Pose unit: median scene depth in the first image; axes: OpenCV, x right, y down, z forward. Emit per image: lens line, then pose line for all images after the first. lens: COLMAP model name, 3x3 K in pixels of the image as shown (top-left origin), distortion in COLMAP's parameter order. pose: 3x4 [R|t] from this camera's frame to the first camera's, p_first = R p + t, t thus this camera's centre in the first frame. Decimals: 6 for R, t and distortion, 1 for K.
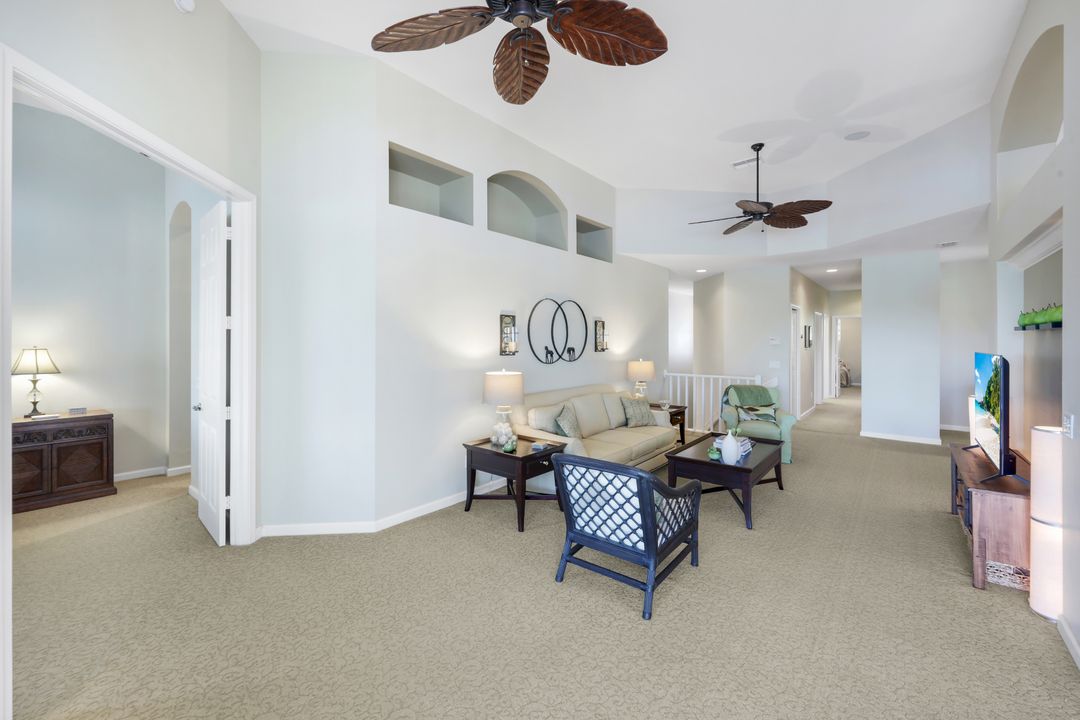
lens RADIAL K [[443.2, 0, 540.1], [0, 443.2, 342.8], [0, 0, 1]] dist [-0.000902, 0.000231]
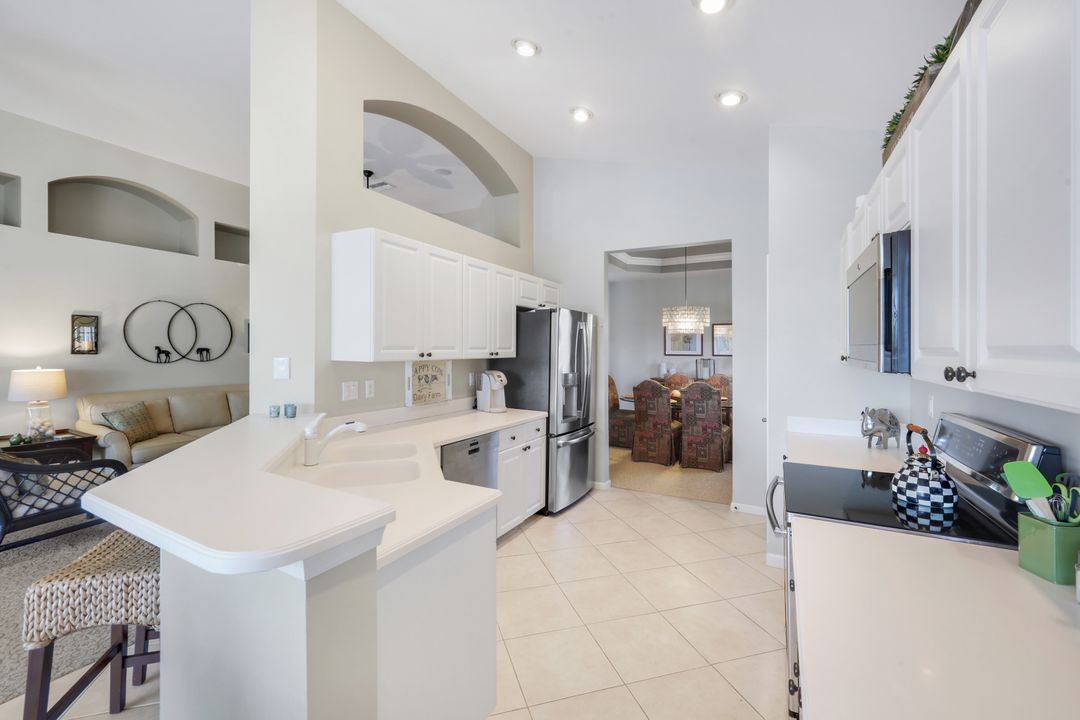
lens RADIAL K [[443.2, 0, 534.6], [0, 443.2, 347.3], [0, 0, 1]] dist [-0.000902, 0.000231]
pose [[0.979859, 0.011071, 0.199382, 0.671340], [-0.011190, 0.999937, -0.000531, 0.000641], [-0.199375, -0.001711, 0.979922, -0.198185]]
